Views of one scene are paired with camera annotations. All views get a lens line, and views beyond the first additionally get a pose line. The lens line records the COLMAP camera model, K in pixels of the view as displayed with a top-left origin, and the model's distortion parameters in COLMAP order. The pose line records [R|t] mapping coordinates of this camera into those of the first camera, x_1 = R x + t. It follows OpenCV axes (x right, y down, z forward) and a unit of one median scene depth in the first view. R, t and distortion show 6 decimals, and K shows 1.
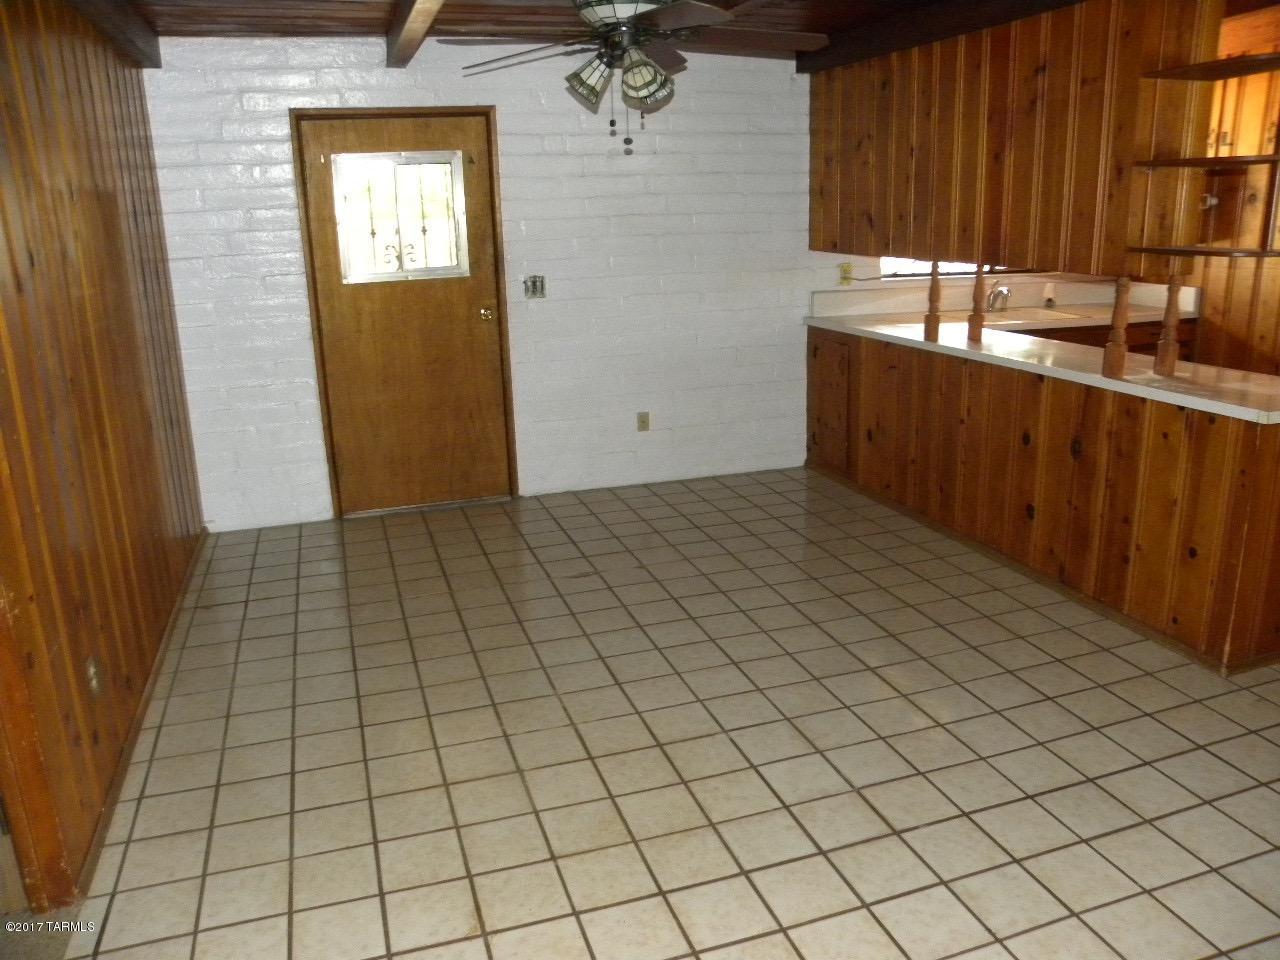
lens RADIAL K [[971.3, 0, 646.5], [0, 971.3, 500.0], [0, 0, 1]] dist [-0.161703, 0.102446]
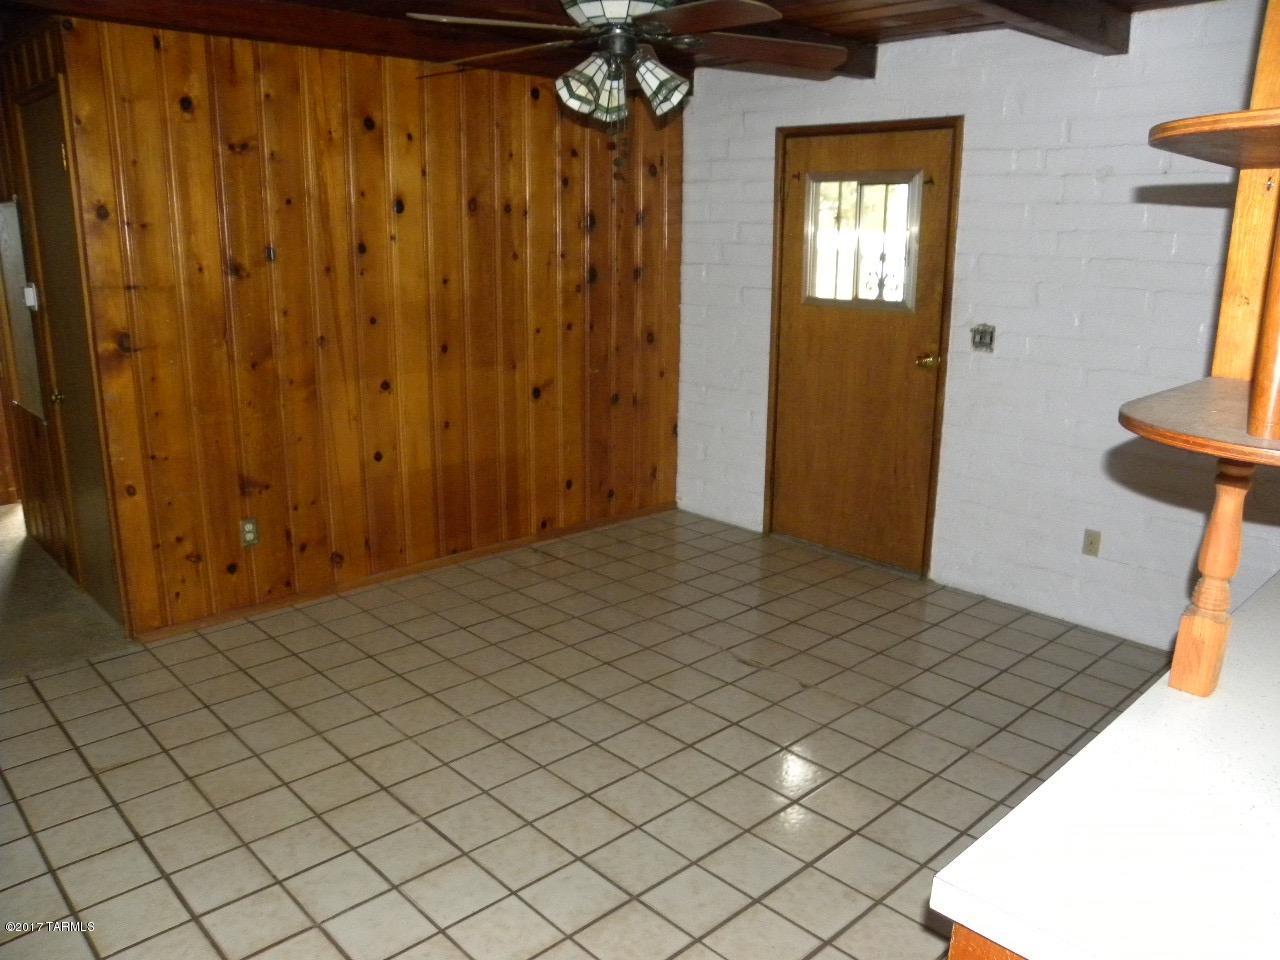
lens RADIAL K [[971.3, 0, 646.5], [0, 971.3, 500.0], [0, 0, 1]] dist [-0.161703, 0.102446]
pose [[0.422975, 0.269819, -0.865037, 0.512553], [-0.277115, 0.947419, 0.160015, -0.147378], [0.862728, 0.172032, 0.475506, 0.415549]]
